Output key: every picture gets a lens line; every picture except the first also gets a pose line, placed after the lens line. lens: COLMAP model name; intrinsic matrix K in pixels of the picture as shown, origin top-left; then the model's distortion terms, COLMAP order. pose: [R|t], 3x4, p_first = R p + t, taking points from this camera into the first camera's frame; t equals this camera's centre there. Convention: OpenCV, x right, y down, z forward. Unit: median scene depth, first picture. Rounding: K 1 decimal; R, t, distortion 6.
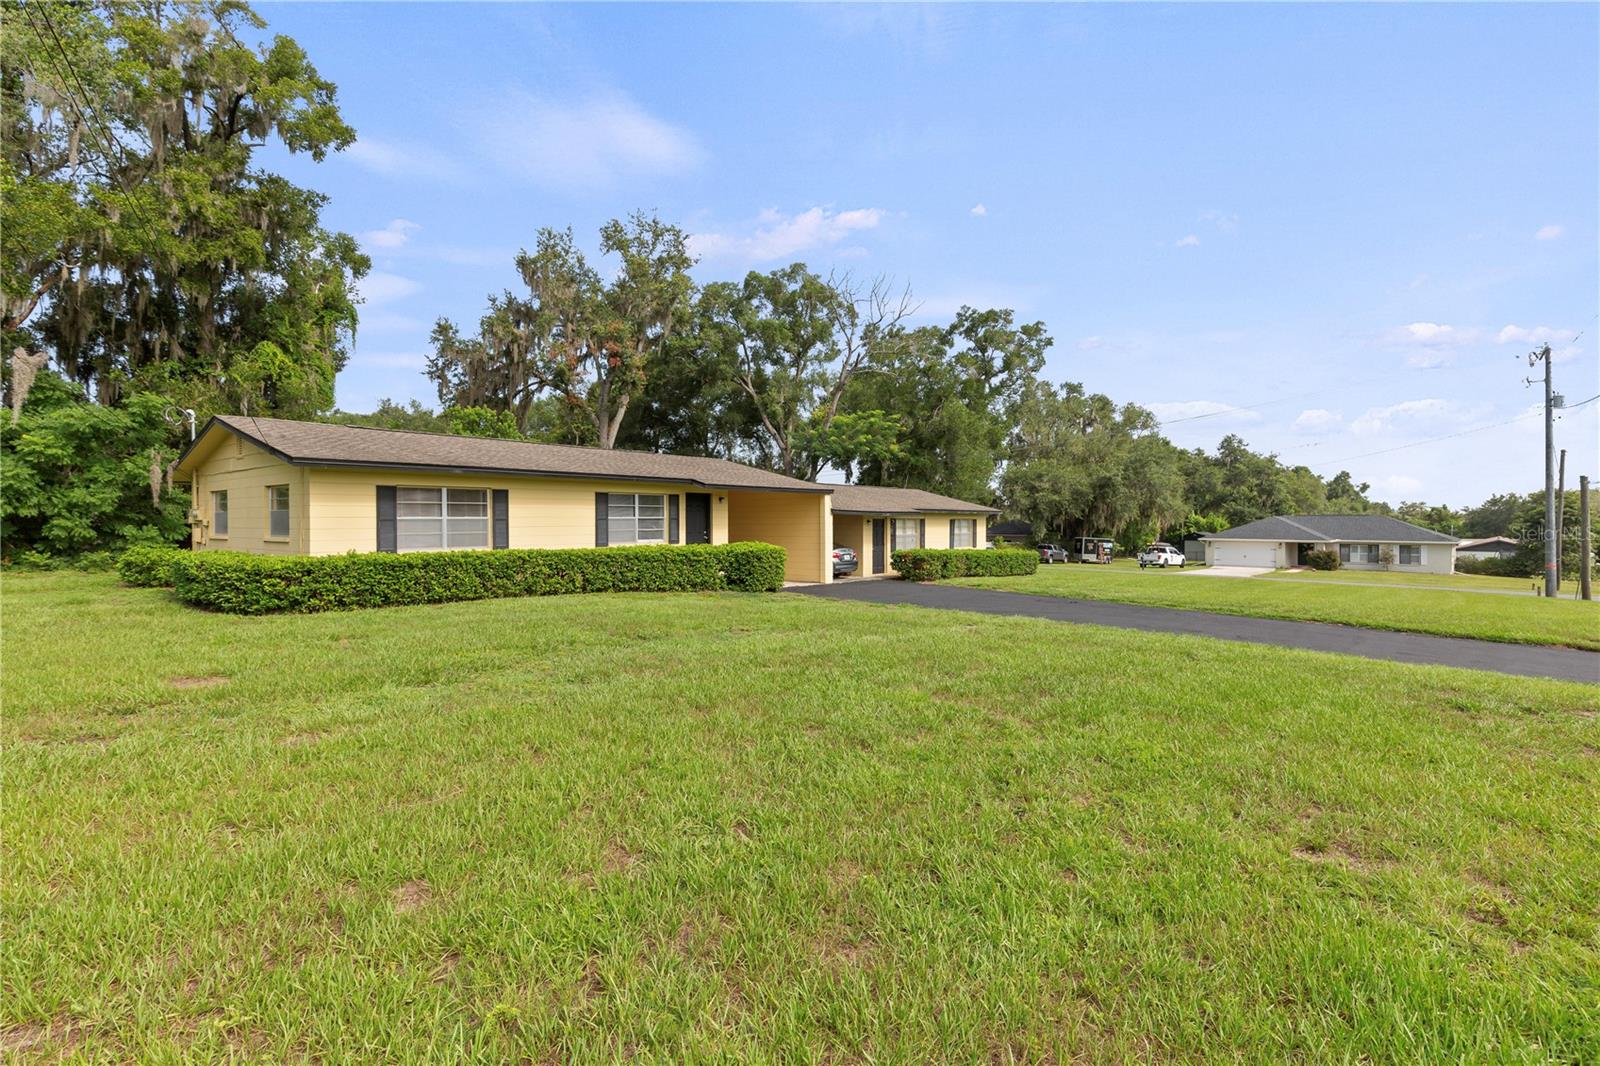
lens RADIAL K [[734.8, 0, 812.6], [0, 734.8, 529.4], [0, 0, 1]] dist [0.002230, -0.000050]
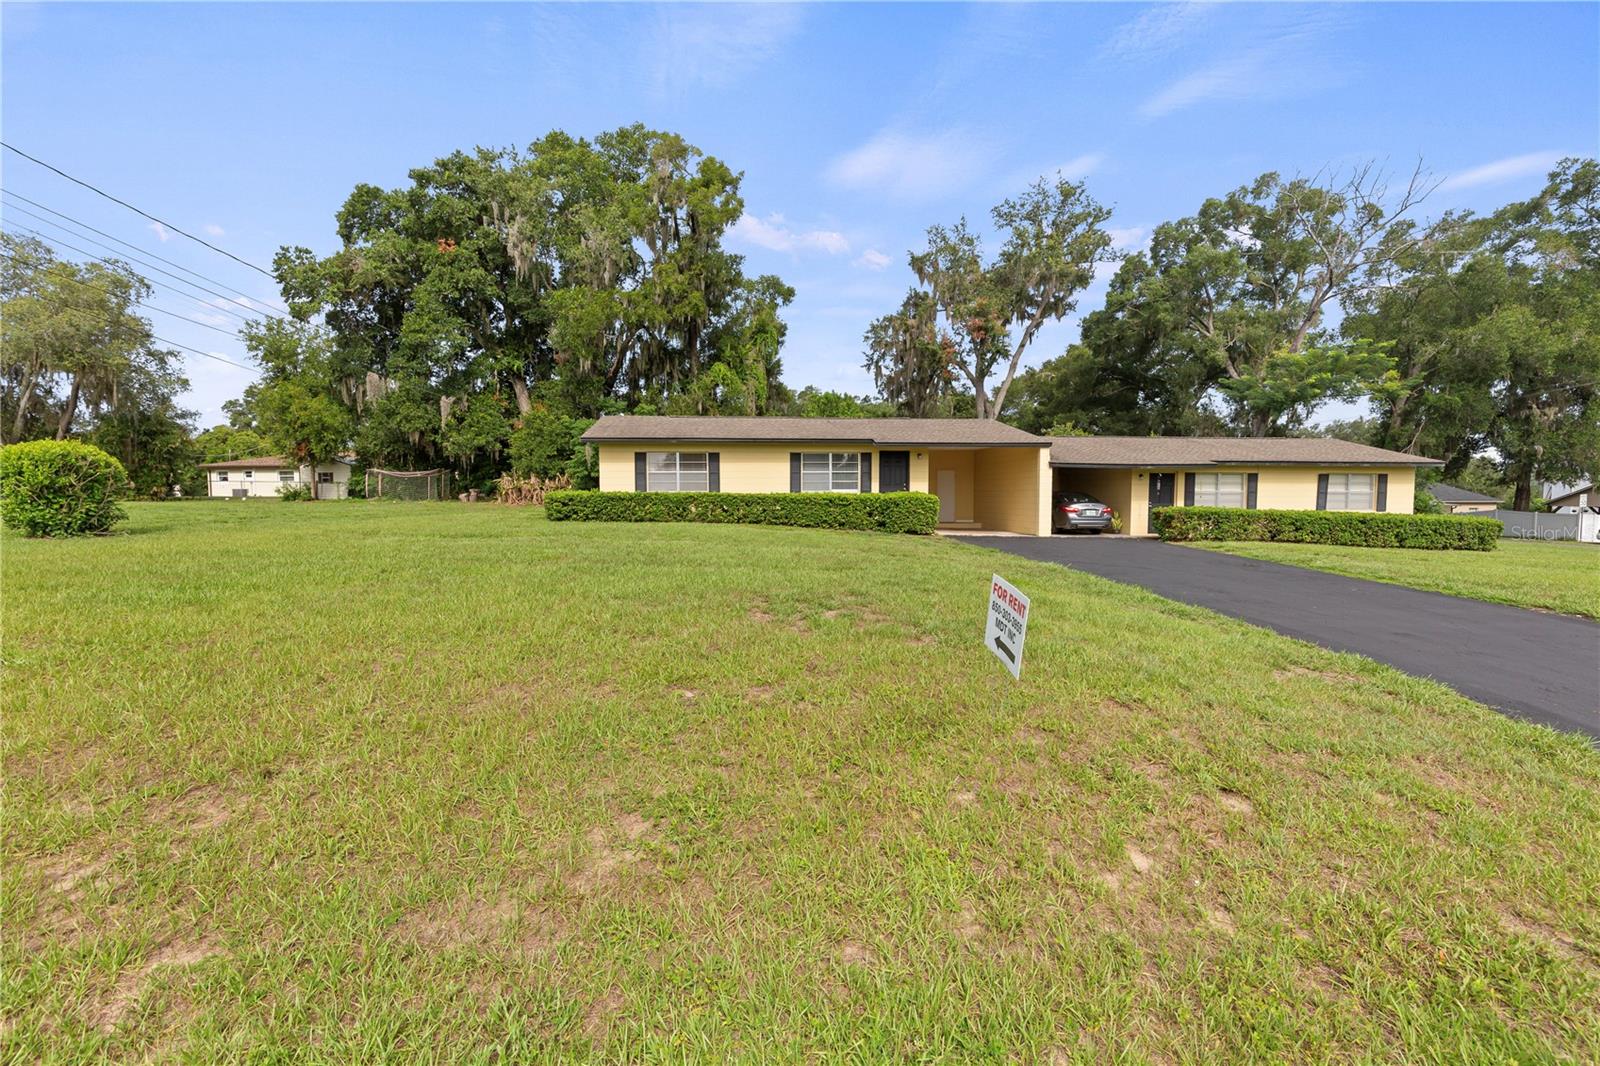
lens RADIAL K [[734.8, 0, 807.3], [0, 734.8, 541.6], [0, 0, 1]] dist [0.002230, -0.000050]
pose [[0.702535, 0.048681, -0.709983, 0.618575], [-0.007968, 0.998133, 0.060554, 0.027072], [0.711605, -0.036884, 0.701611, 0.066851]]
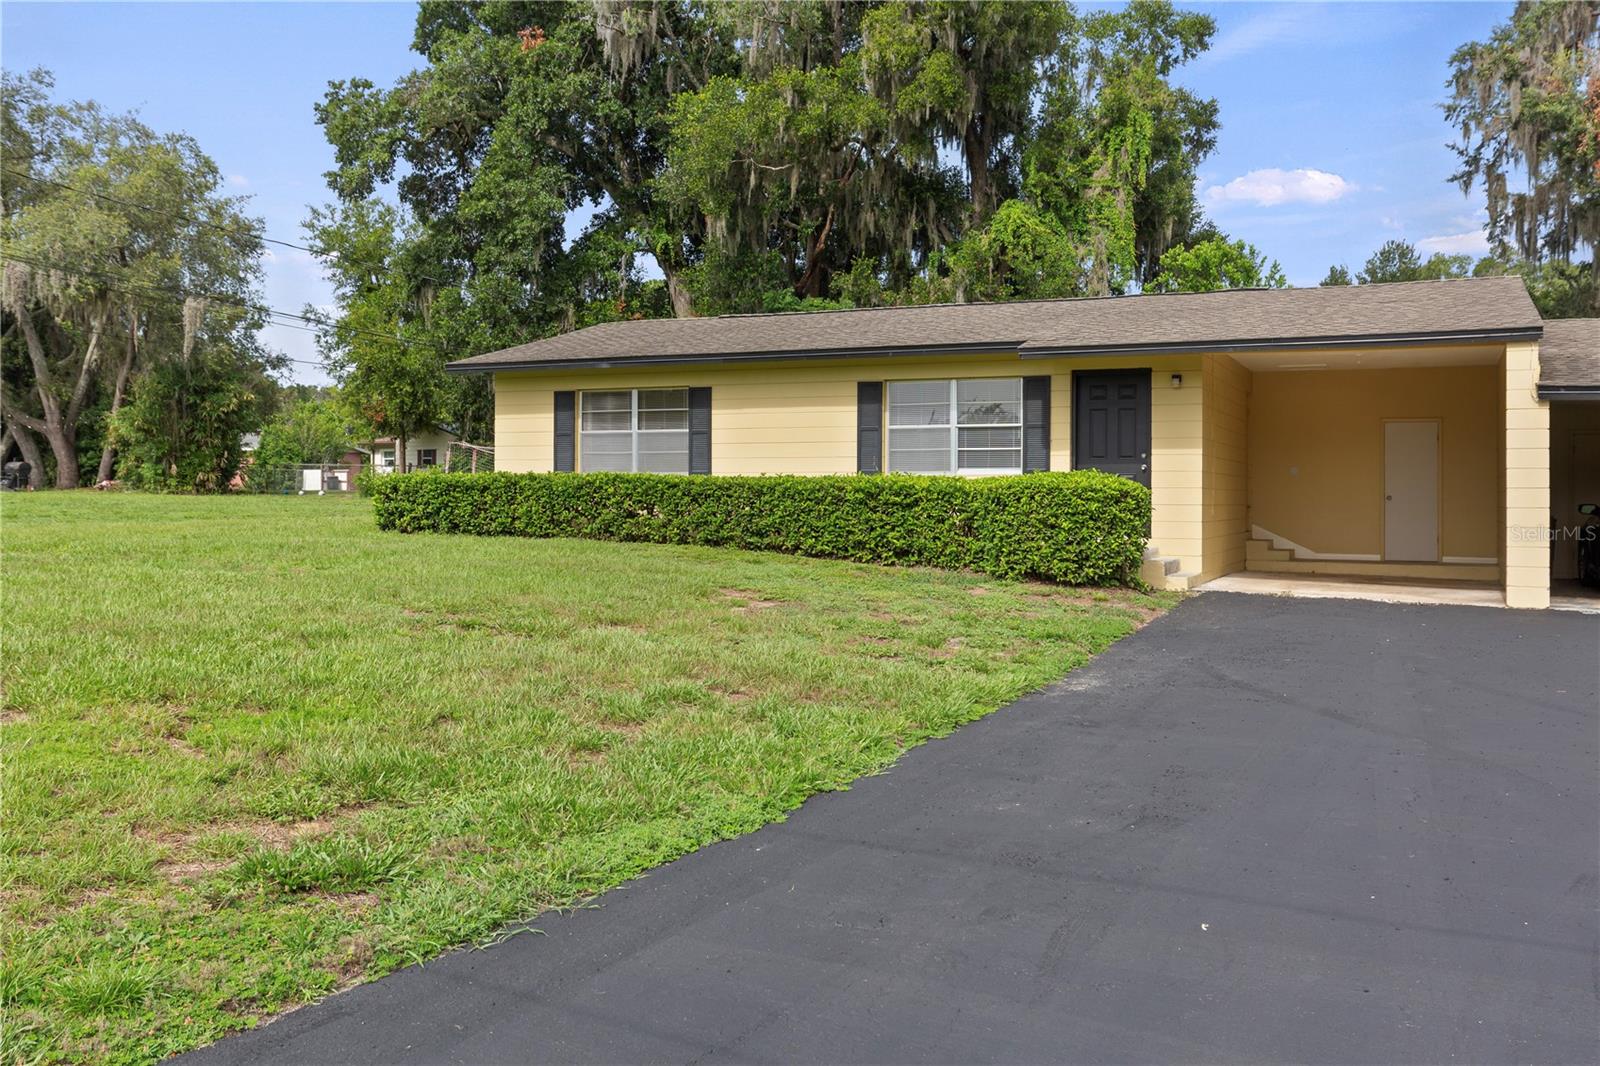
lens RADIAL K [[1468.1, 0, 807.5], [0, 1468.1, 518.2], [0, 0, 1]] dist [-0.001830, 0.000000]
pose [[0.236324, 0.020182, -0.971465, 0.727395], [-0.016435, 0.999724, 0.016771, 0.033116], [0.971535, 0.012003, 0.236591, 0.623250]]
